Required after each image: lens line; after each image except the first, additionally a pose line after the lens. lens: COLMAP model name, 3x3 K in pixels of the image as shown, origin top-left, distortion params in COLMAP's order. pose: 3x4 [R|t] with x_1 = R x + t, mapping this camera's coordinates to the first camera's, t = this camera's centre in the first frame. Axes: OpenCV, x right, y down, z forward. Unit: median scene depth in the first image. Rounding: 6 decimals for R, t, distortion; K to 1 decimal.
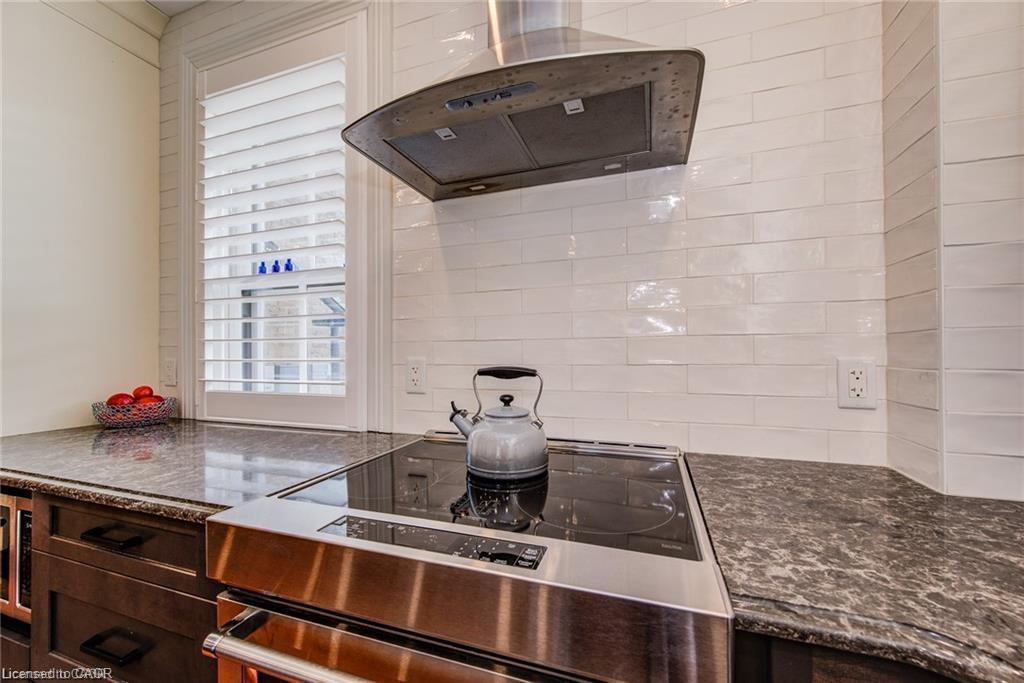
lens RADIAL K [[400.2, 0, 506.2], [0, 400.2, 351.7], [0, 0, 1]] dist [-0.001567, 0.000214]
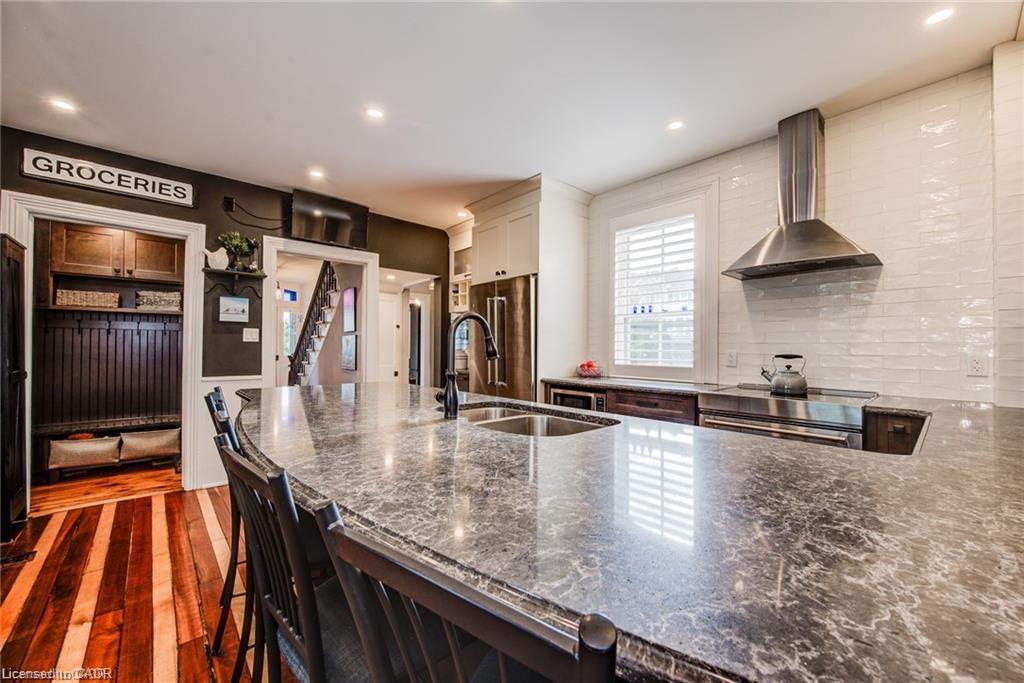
lens RADIAL K [[401.2, 0, 512.0], [0, 401.2, 341.5], [0, 0, 1]] dist [-0.002276, -0.000336]
pose [[0.888688, 0.005415, -0.458480, -0.288819], [-0.010817, 0.999900, -0.009158, -0.001854], [0.458384, 0.013098, 0.888658, -1.543264]]
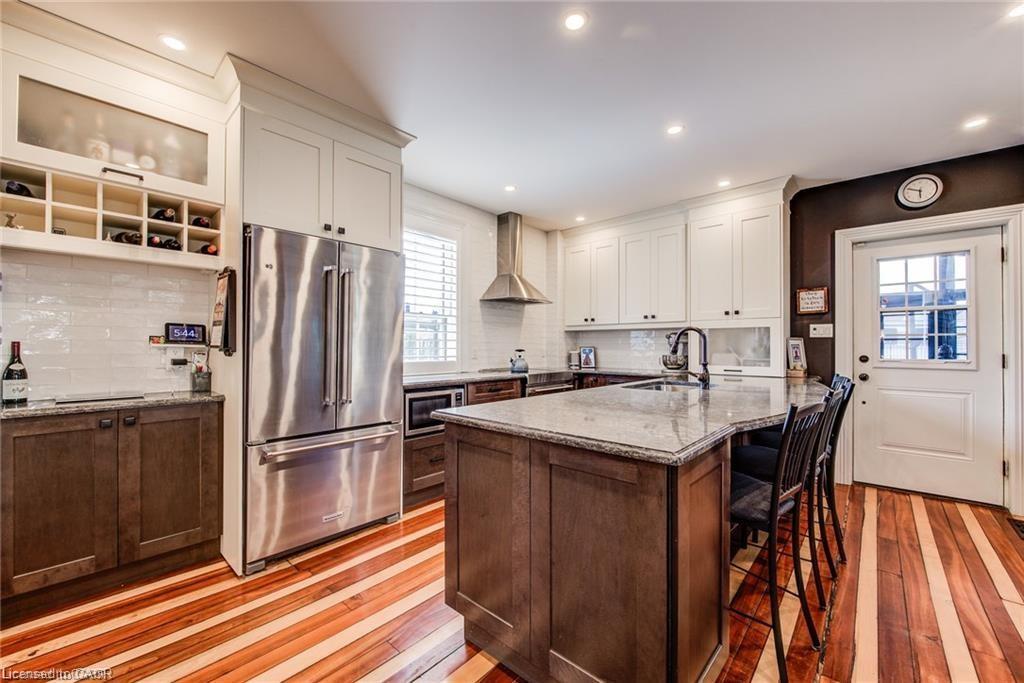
lens RADIAL K [[401.2, 0, 512.0], [0, 401.2, 341.5], [0, 0, 1]] dist [-0.002276, -0.000336]
pose [[0.365460, 0.017986, 0.930653, -3.132654], [-0.007845, 0.999837, -0.016242, 0.017513], [-0.930794, -0.001366, 0.365542, -0.446569]]
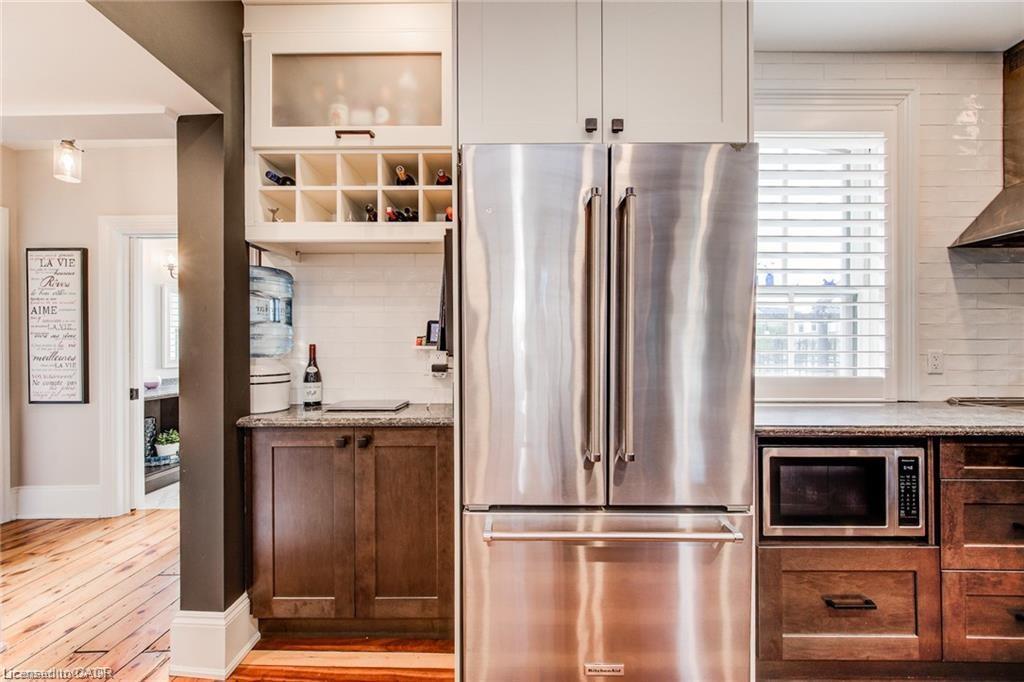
lens RADIAL K [[400.2, 0, 506.2], [0, 400.2, 351.2], [0, 0, 1]] dist [-0.001567, 0.000214]
pose [[0.938320, 0.004506, 0.345738, -2.264221], [-0.006097, 0.999975, 0.003514, 0.024195], [-0.345714, -0.005405, 0.938325, 0.166540]]
